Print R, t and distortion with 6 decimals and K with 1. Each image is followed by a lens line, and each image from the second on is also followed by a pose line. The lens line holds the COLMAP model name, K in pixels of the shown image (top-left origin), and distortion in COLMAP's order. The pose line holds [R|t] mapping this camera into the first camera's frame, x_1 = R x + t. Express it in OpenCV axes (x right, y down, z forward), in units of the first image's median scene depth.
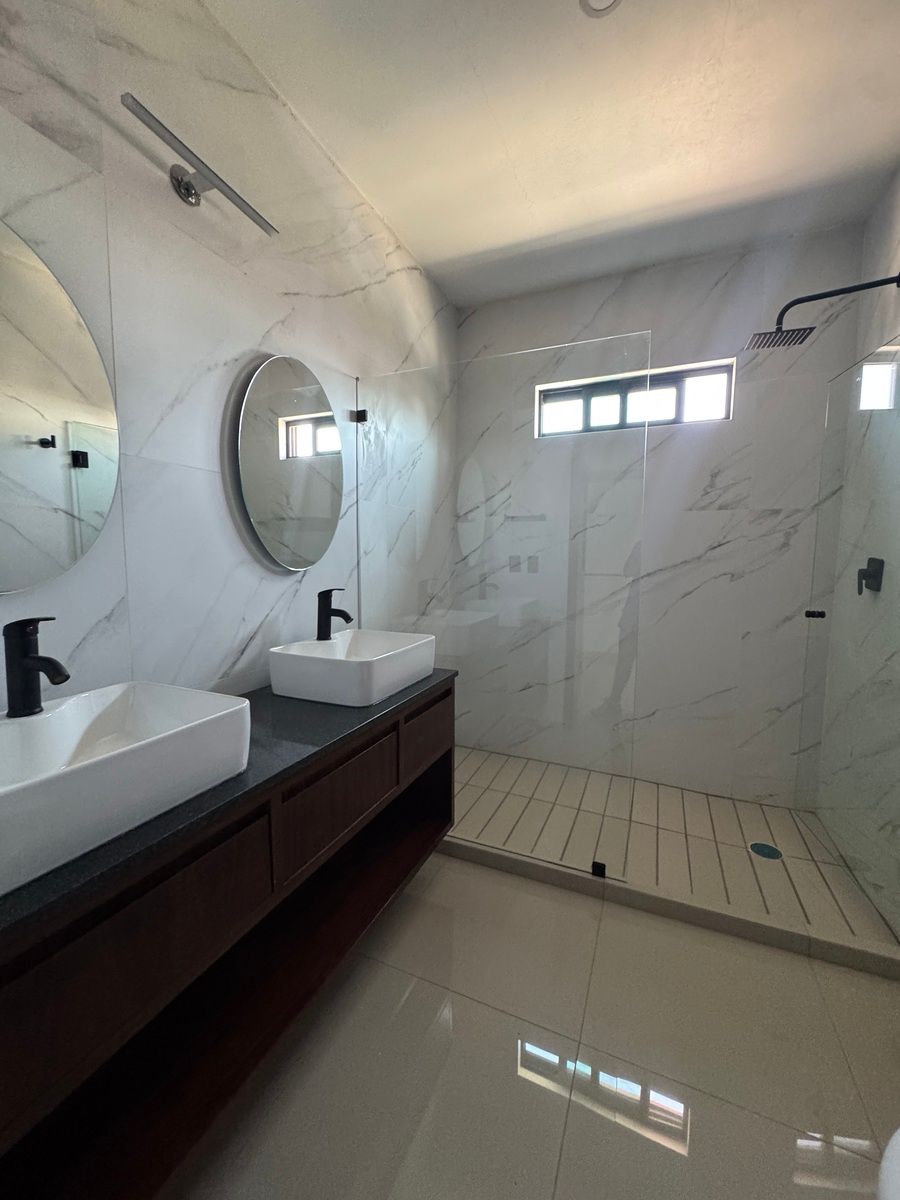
lens RADIAL K [[476.6, 0, 452.3], [0, 476.6, 601.1], [0, 0, 1]] dist [-0.001585, 0.000085]
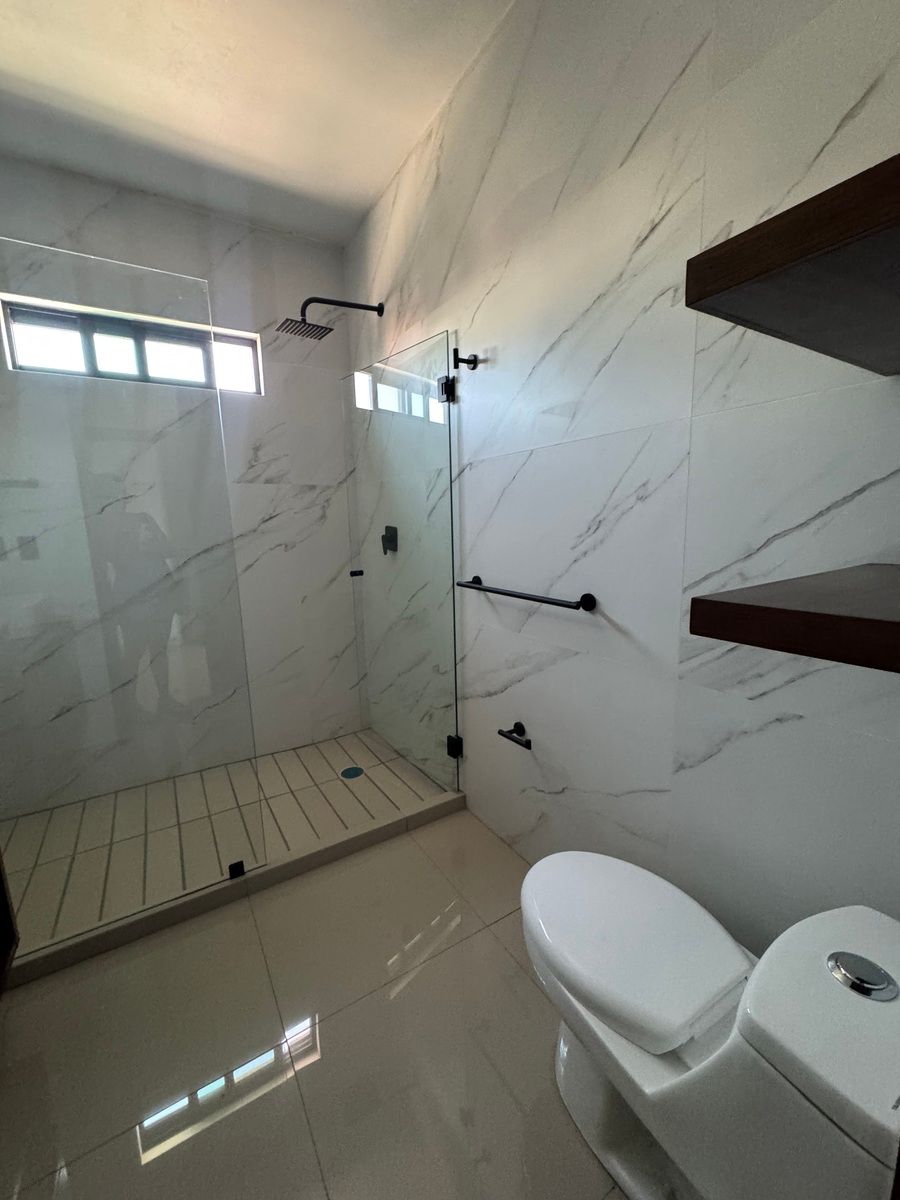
lens RADIAL K [[479.1, 0, 448.6], [0, 479.1, 601.3], [0, 0, 1]] dist [0.001361, 0.000119]
pose [[0.574869, -0.159070, 0.802635, -0.093187], [0.110253, 0.987035, 0.116649, -0.016437], [-0.810783, 0.021435, 0.584954, 0.072732]]
